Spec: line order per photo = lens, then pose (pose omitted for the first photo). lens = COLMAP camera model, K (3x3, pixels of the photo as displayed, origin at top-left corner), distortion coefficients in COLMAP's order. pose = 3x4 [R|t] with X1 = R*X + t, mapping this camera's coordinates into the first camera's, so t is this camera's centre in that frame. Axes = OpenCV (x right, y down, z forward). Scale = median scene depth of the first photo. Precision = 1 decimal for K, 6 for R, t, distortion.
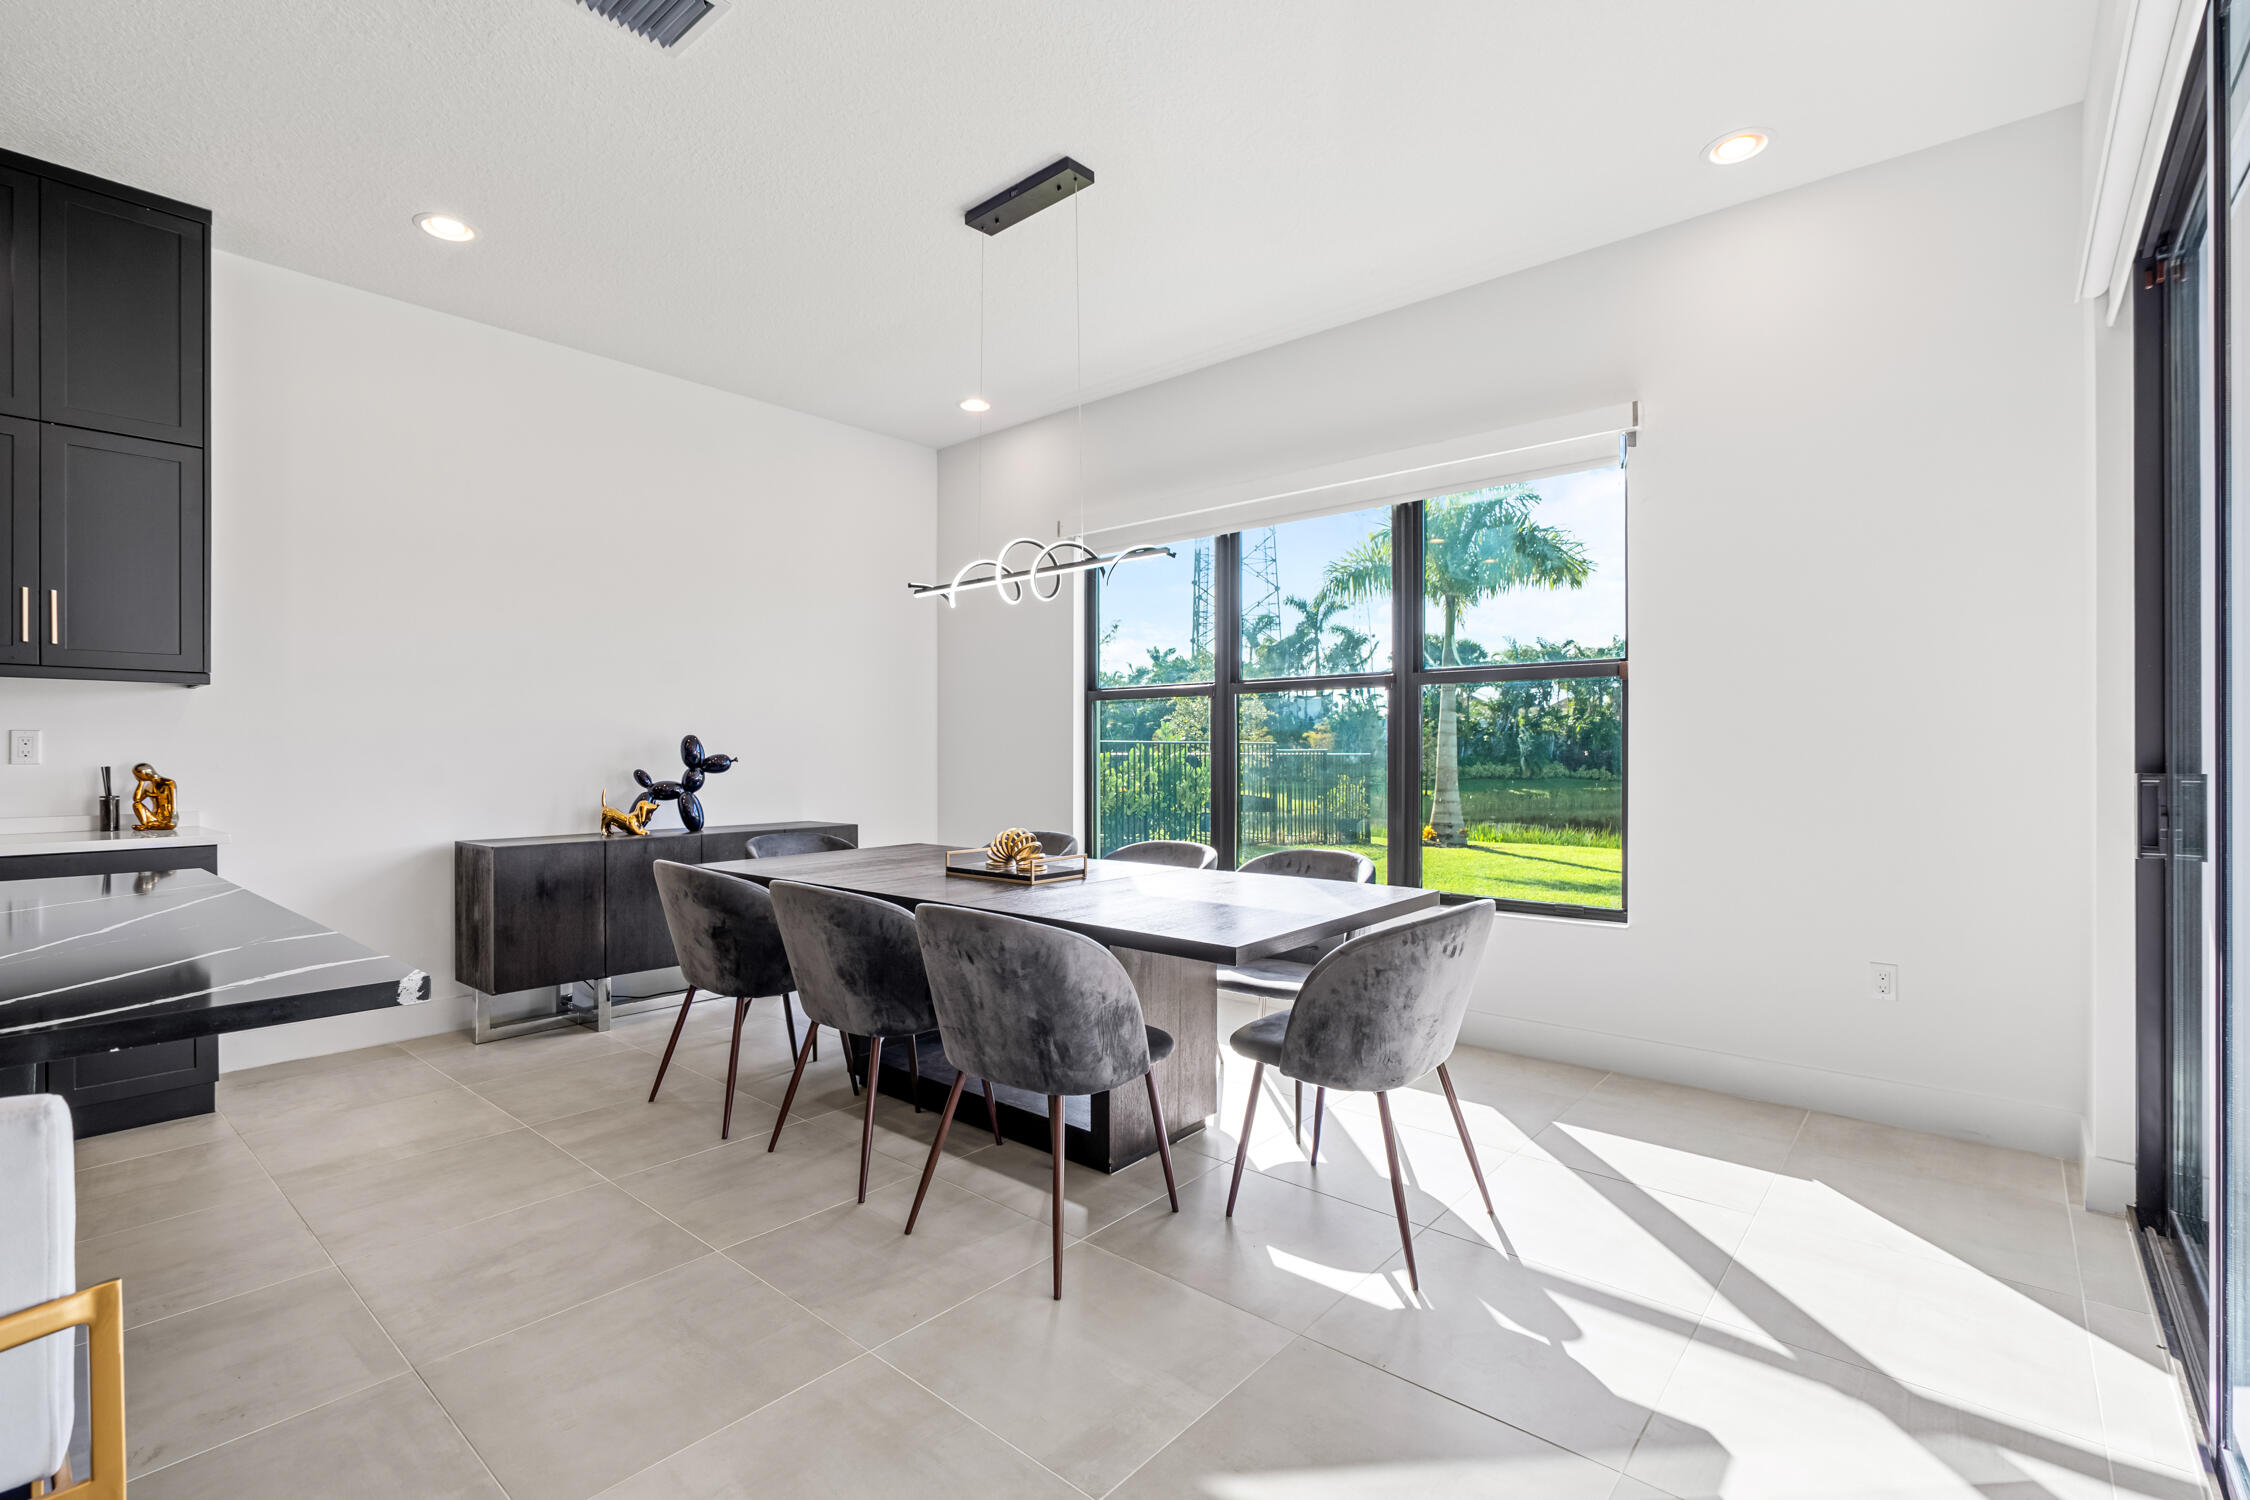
lens RADIAL K [[1013.1, 0, 1138.1], [0, 1013.1, 754.6], [0, 0, 1]] dist [0.002831, -0.000988]
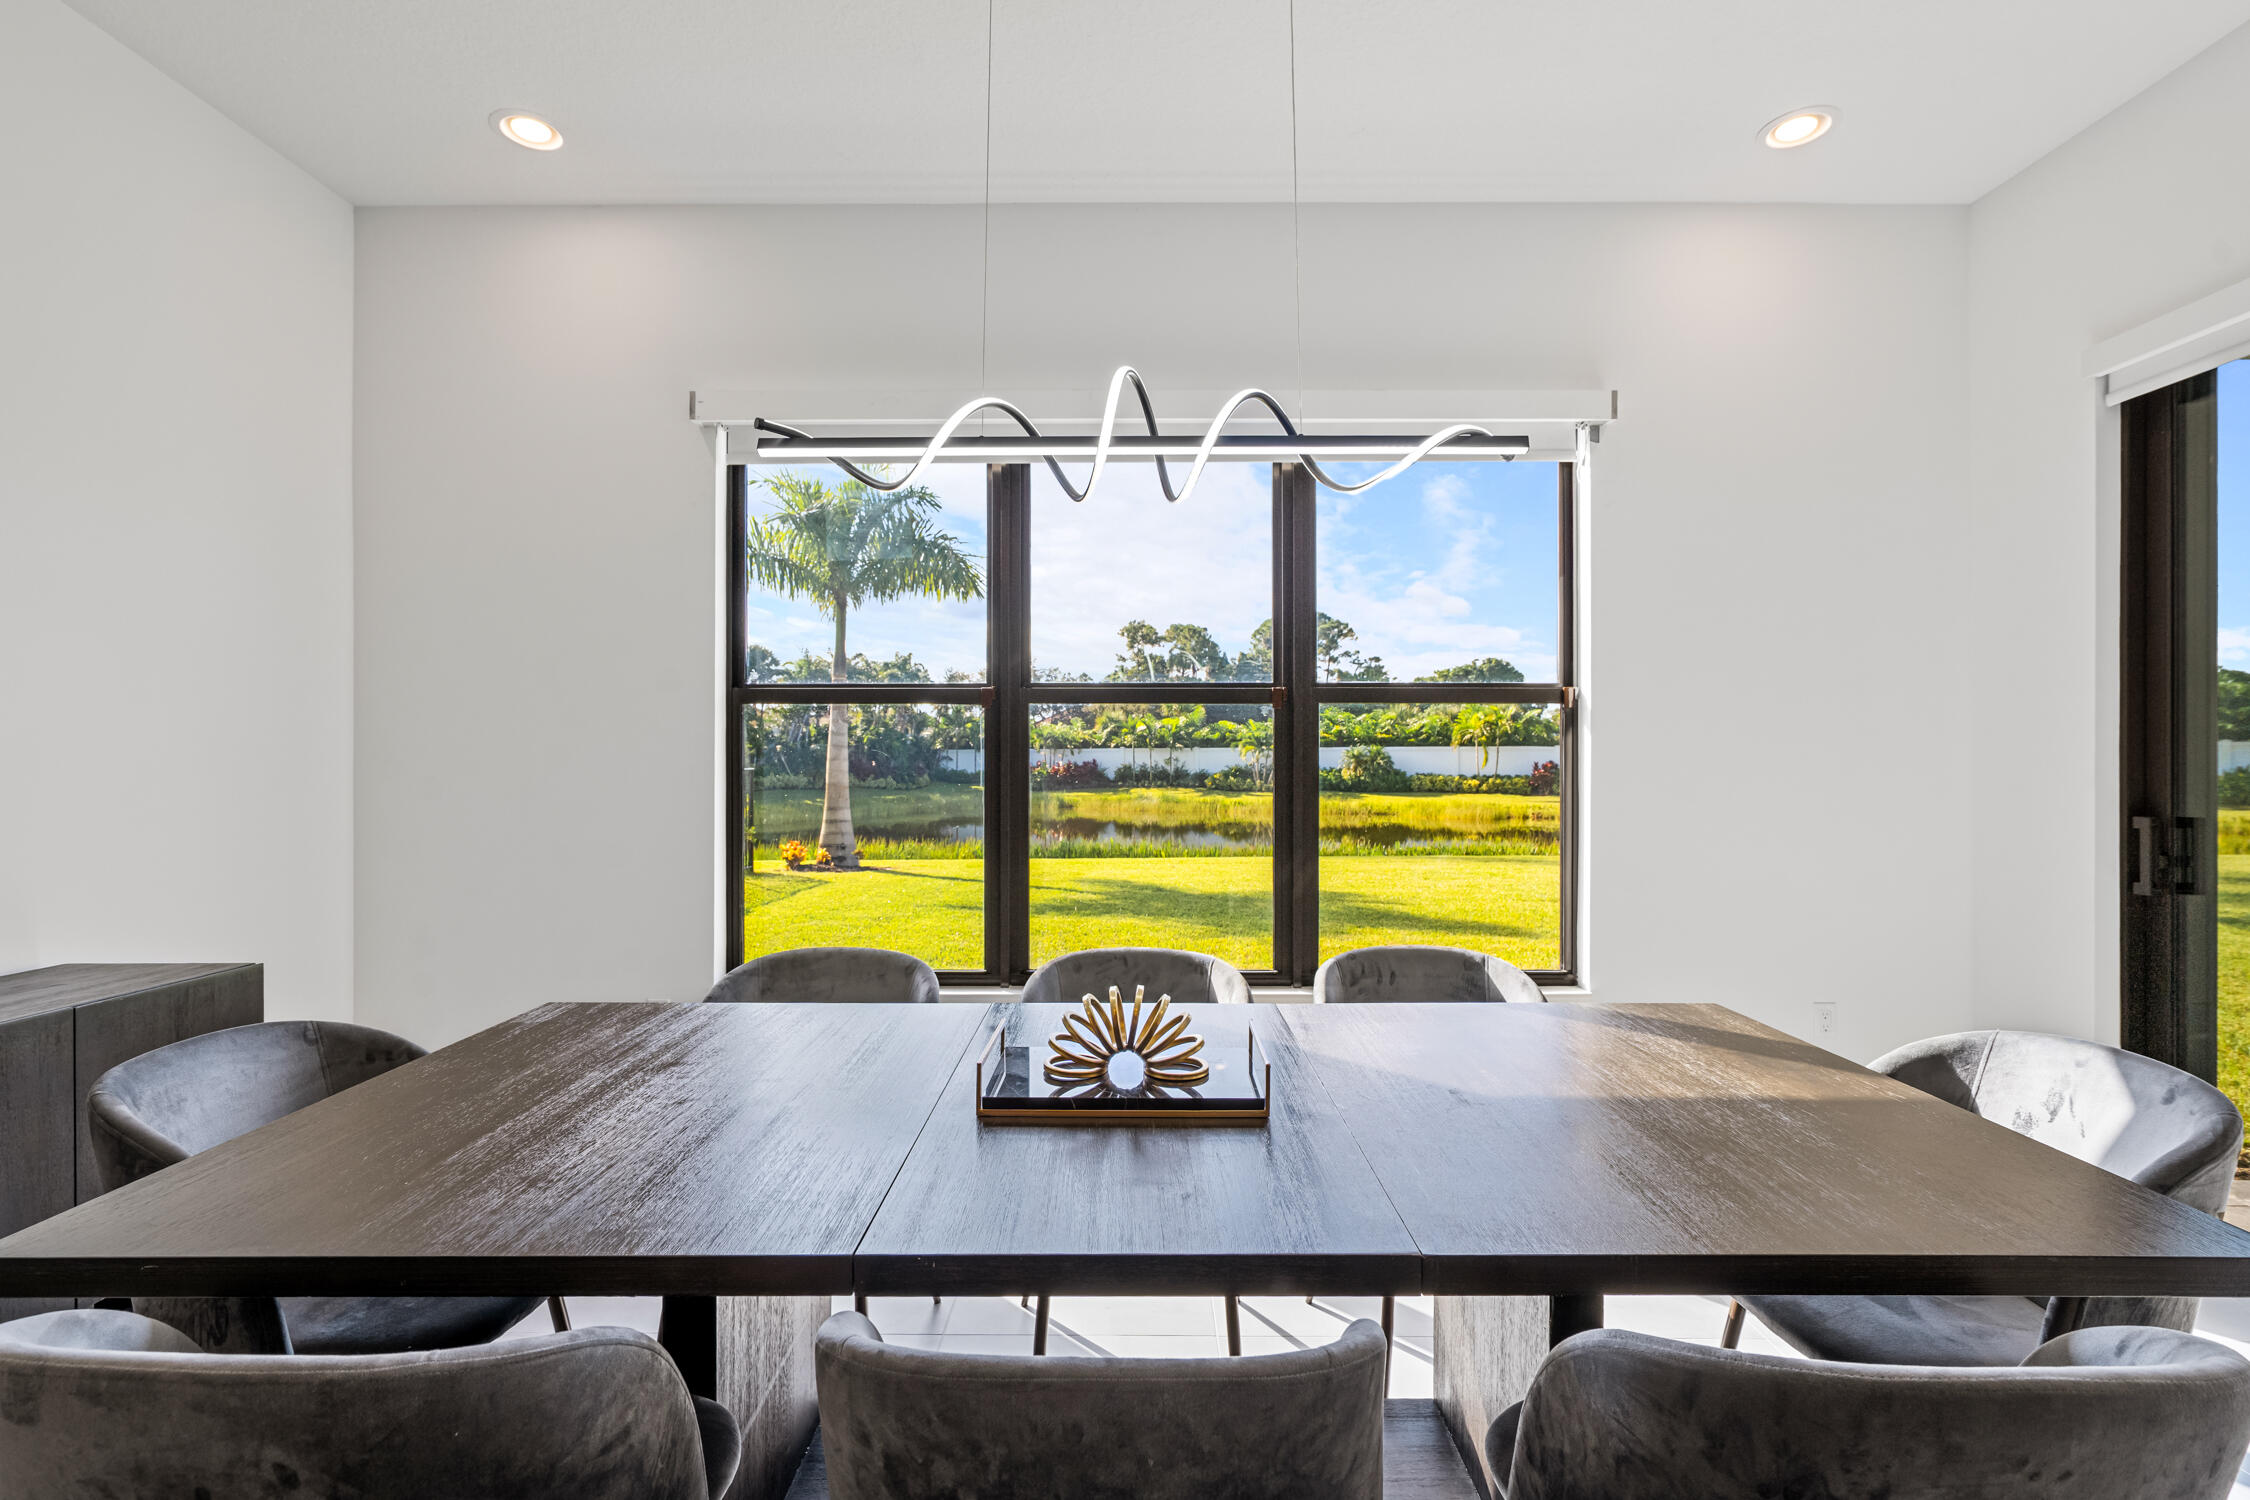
lens RADIAL K [[1013.1, 0, 1133.7], [0, 1013.1, 753.1], [0, 0, 1]] dist [0.002831, -0.000988]
pose [[0.762877, -0.001652, 0.646541, -0.291133], [0.008338, 0.999939, -0.007283, -0.018883], [-0.646490, 0.010947, 0.762844, 0.446345]]
